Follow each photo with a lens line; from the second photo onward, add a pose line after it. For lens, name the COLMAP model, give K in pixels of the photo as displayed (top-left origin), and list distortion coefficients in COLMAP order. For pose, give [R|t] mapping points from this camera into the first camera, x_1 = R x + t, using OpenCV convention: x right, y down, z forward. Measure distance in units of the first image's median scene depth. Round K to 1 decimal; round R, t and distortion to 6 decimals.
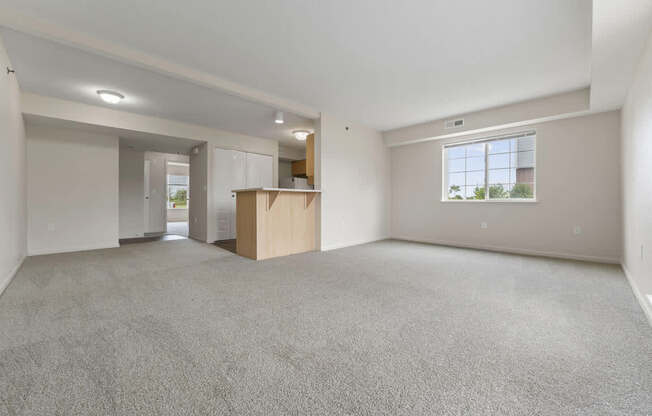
lens RADIAL K [[260.4, 0, 326.0], [0, 260.4, 208.0], [0, 0, 1]] dist [-0.001230, -0.000099]
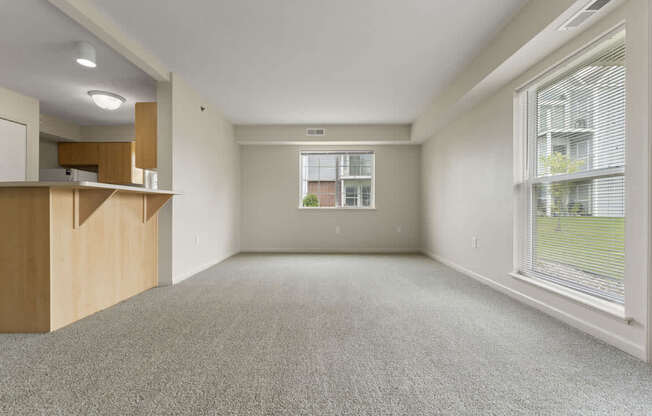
lens RADIAL K [[261.4, 0, 326.0], [0, 261.4, 208.0], [0, 0, 1]] dist [-0.000107, 0.000052]
pose [[0.715699, -0.000596, 0.698408, -0.181153], [0.021568, 0.999542, -0.021249, -0.004067], [-0.698075, 0.030271, 0.715384, 0.234495]]
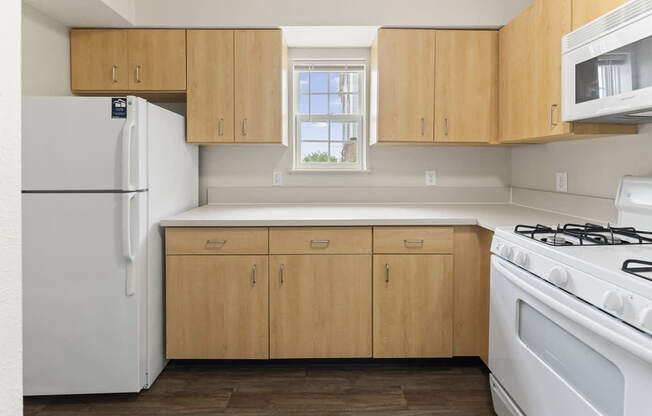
lens RADIAL K [[274.5, 0, 322.7], [0, 274.5, 167.9], [0, 0, 1]] dist [-0.002380, -0.000336]
pose [[0.705669, -0.002808, 0.708536, -0.238317], [0.021991, 0.999597, -0.017940, -0.093842], [-0.708201, 0.028241, 0.705446, 1.134886]]
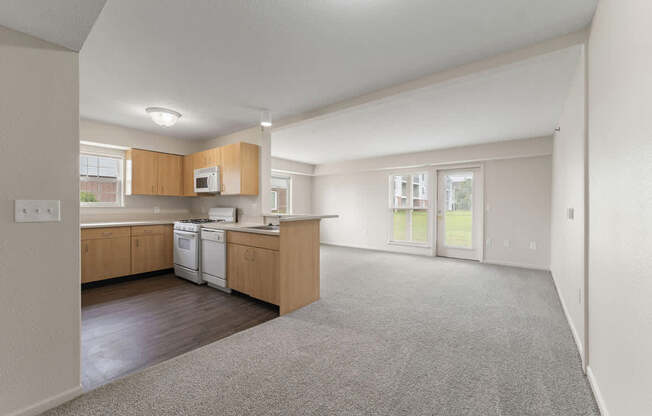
lens RADIAL K [[260.4, 0, 326.0], [0, 260.4, 208.0], [0, 0, 1]] dist [-0.001230, -0.000099]
pose [[-0.132711, -0.006685, 0.991132, -0.840203], [0.028105, 0.999550, 0.010505, -0.080546], [-0.990756, 0.029250, -0.132463, 0.831649]]
